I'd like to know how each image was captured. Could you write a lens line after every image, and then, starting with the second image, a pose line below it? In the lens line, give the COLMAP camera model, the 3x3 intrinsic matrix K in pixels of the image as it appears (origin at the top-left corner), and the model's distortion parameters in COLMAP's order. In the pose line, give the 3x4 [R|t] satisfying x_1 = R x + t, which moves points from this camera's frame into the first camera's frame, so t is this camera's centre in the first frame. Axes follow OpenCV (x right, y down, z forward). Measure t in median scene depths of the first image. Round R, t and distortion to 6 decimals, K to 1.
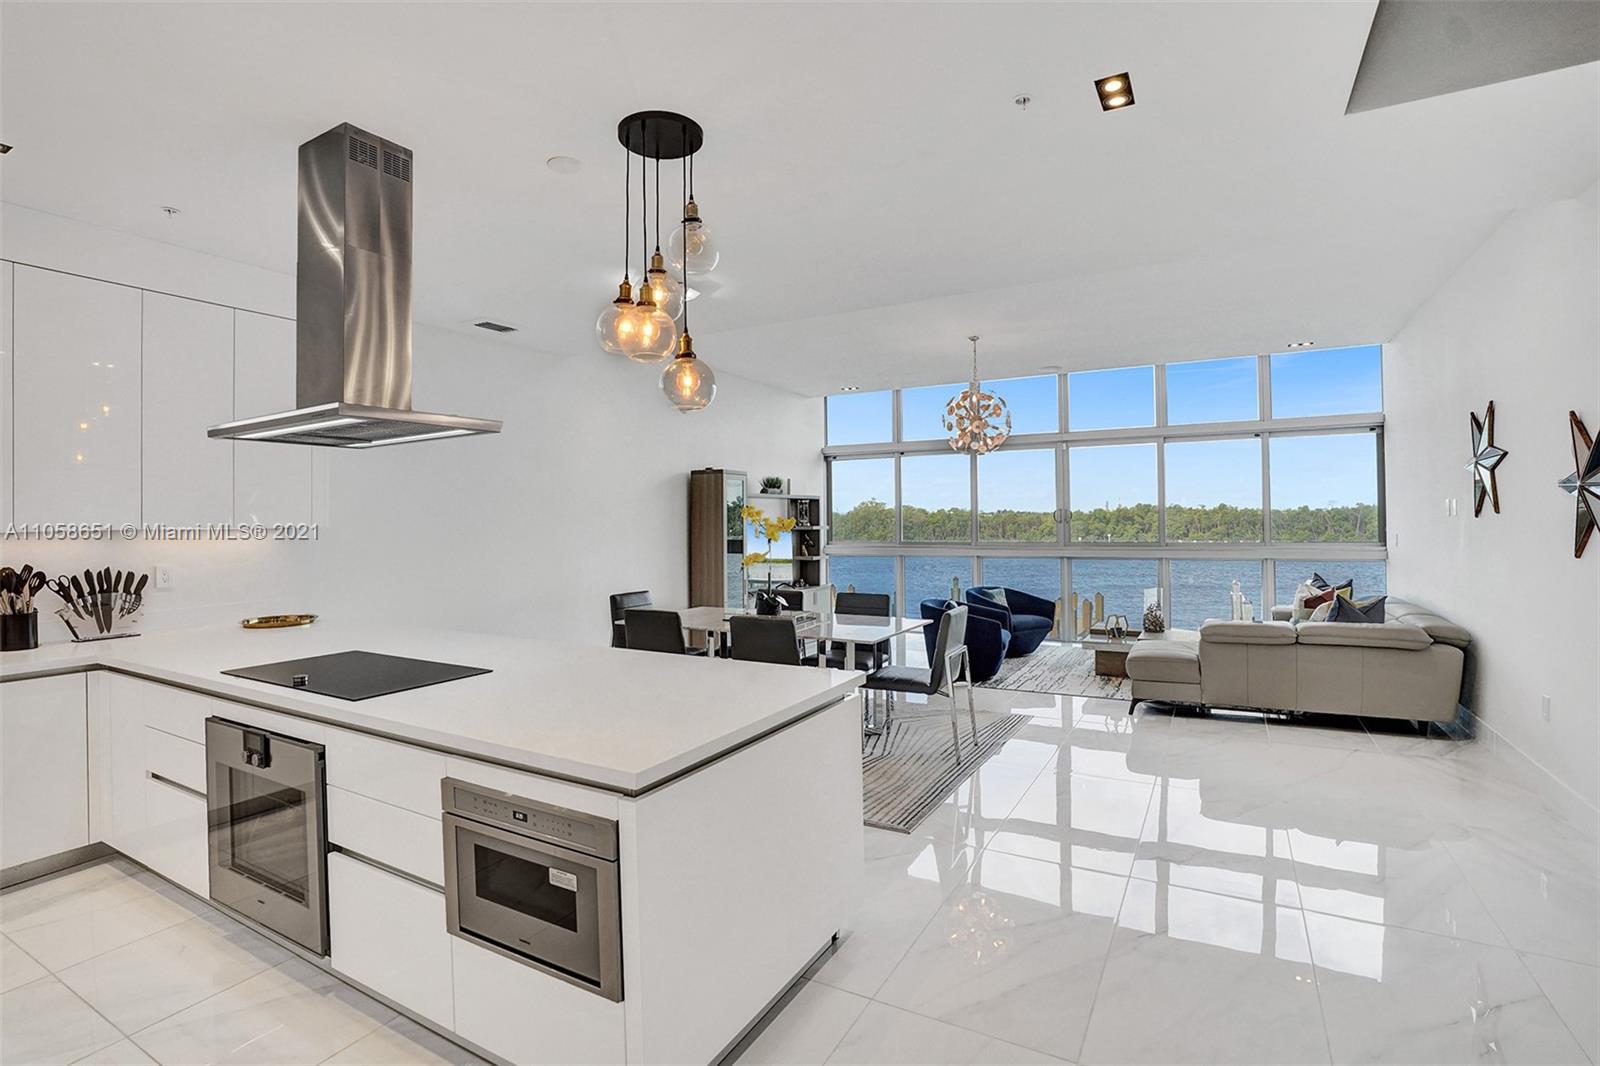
lens RADIAL K [[757.4, 0, 801.6], [0, 757.4, 518.1], [0, 0, 1]] dist [-0.076903, 0.026573]
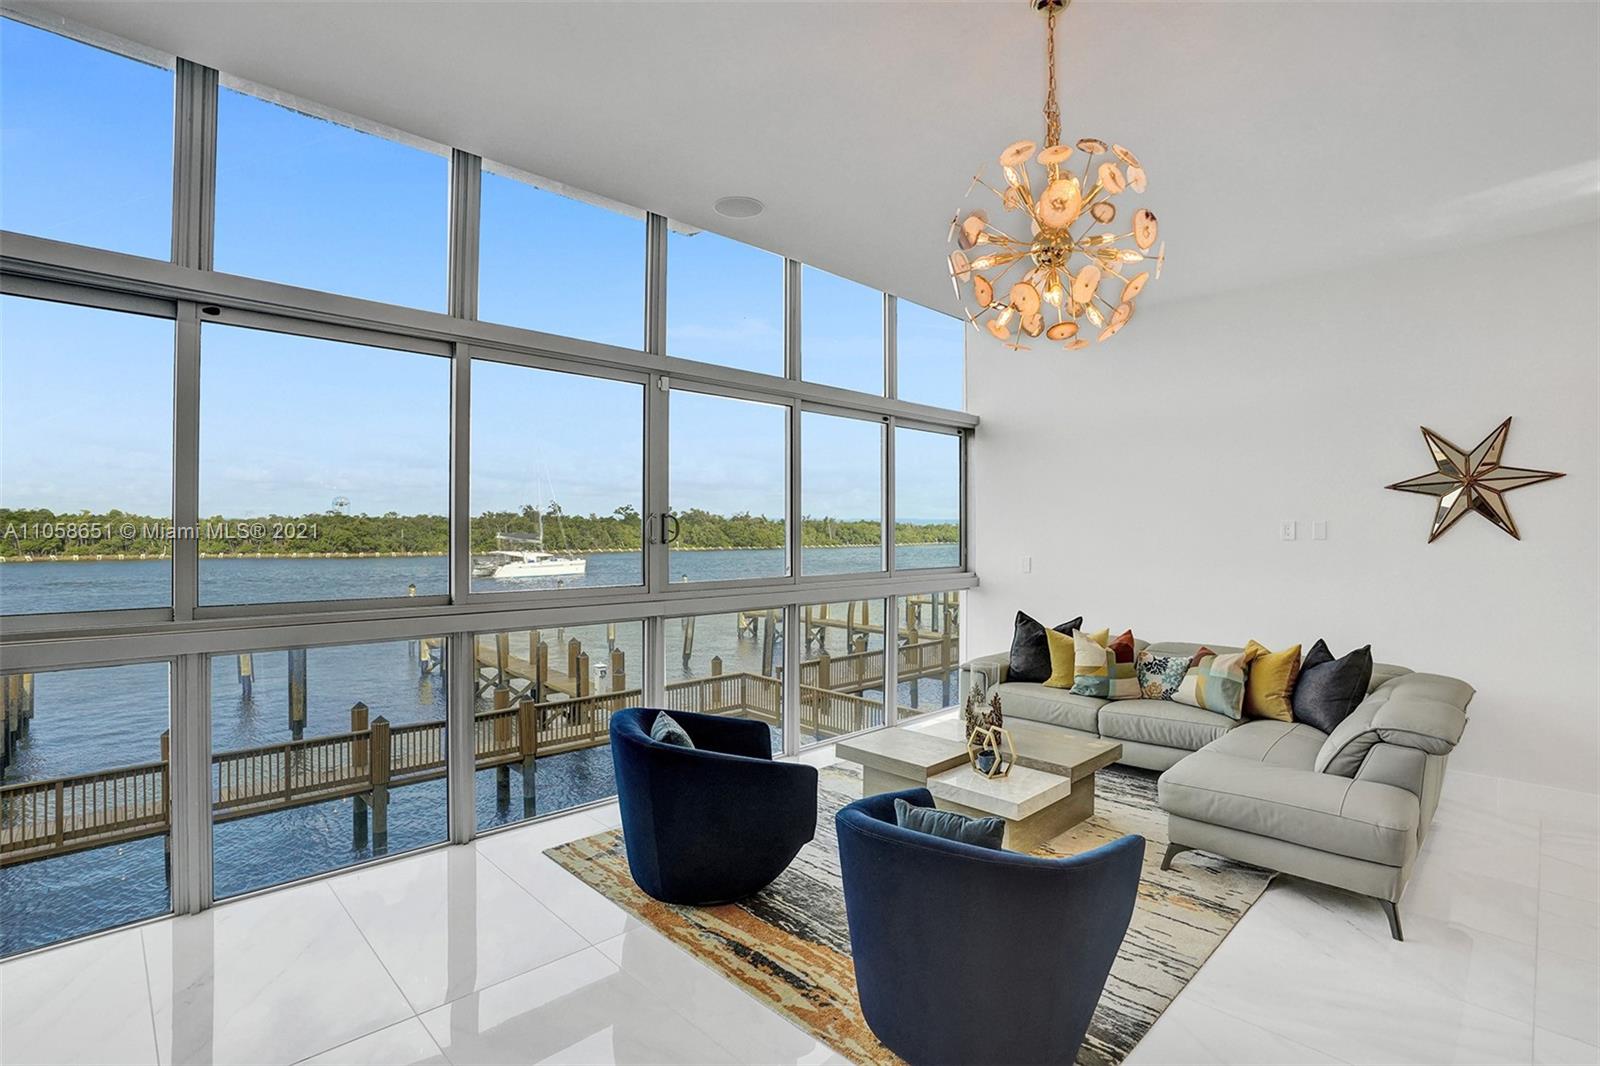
lens RADIAL K [[774.0, 0, 800.3], [0, 774.0, 520.7], [0, 0, 1]] dist [-0.069245, 0.027586]
pose [[0.297402, 0.026110, 0.954395, -0.116023], [-0.014798, 0.999632, -0.022736, 0.001986], [-0.954638, -0.007361, 0.297679, 1.023758]]
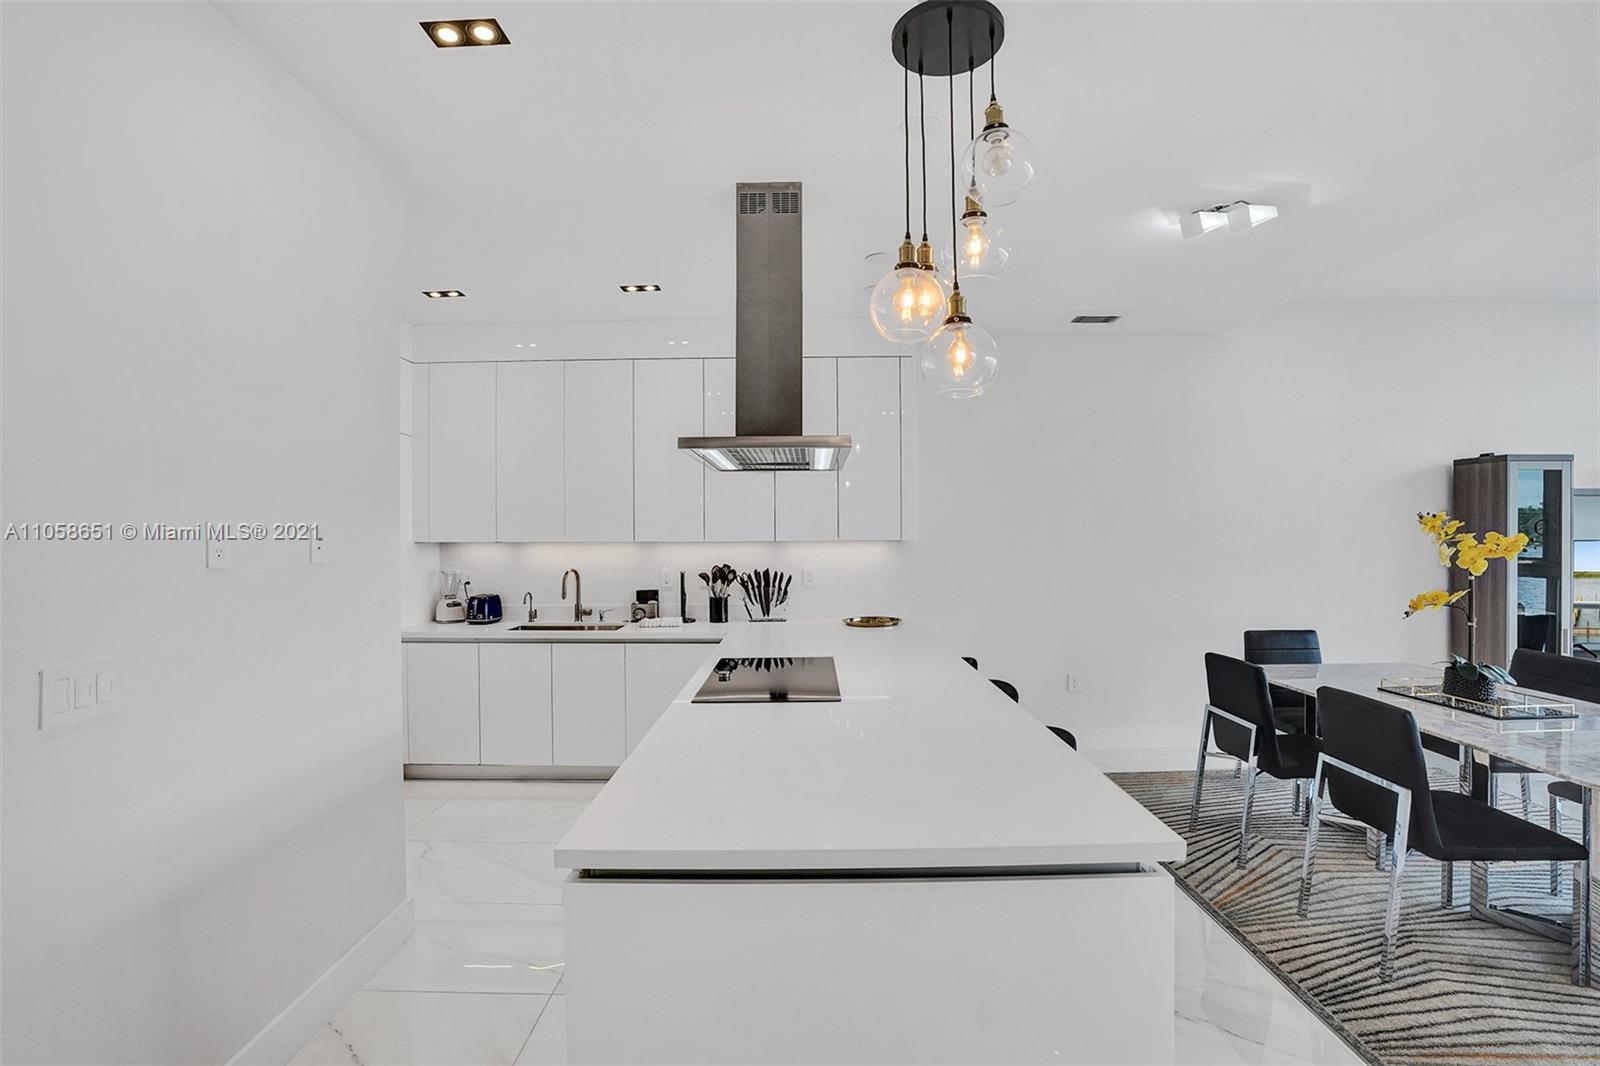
lens RADIAL K [[752.2, 0, 803.1], [0, 752.2, 533.5], [0, 0, 1]] dist [-0.079535, 0.029922]
pose [[0.482003, 0.009893, -0.876114, 0.160481], [0.002447, 0.999917, 0.012637, -0.007635], [0.876166, -0.008235, 0.481939, 0.204347]]
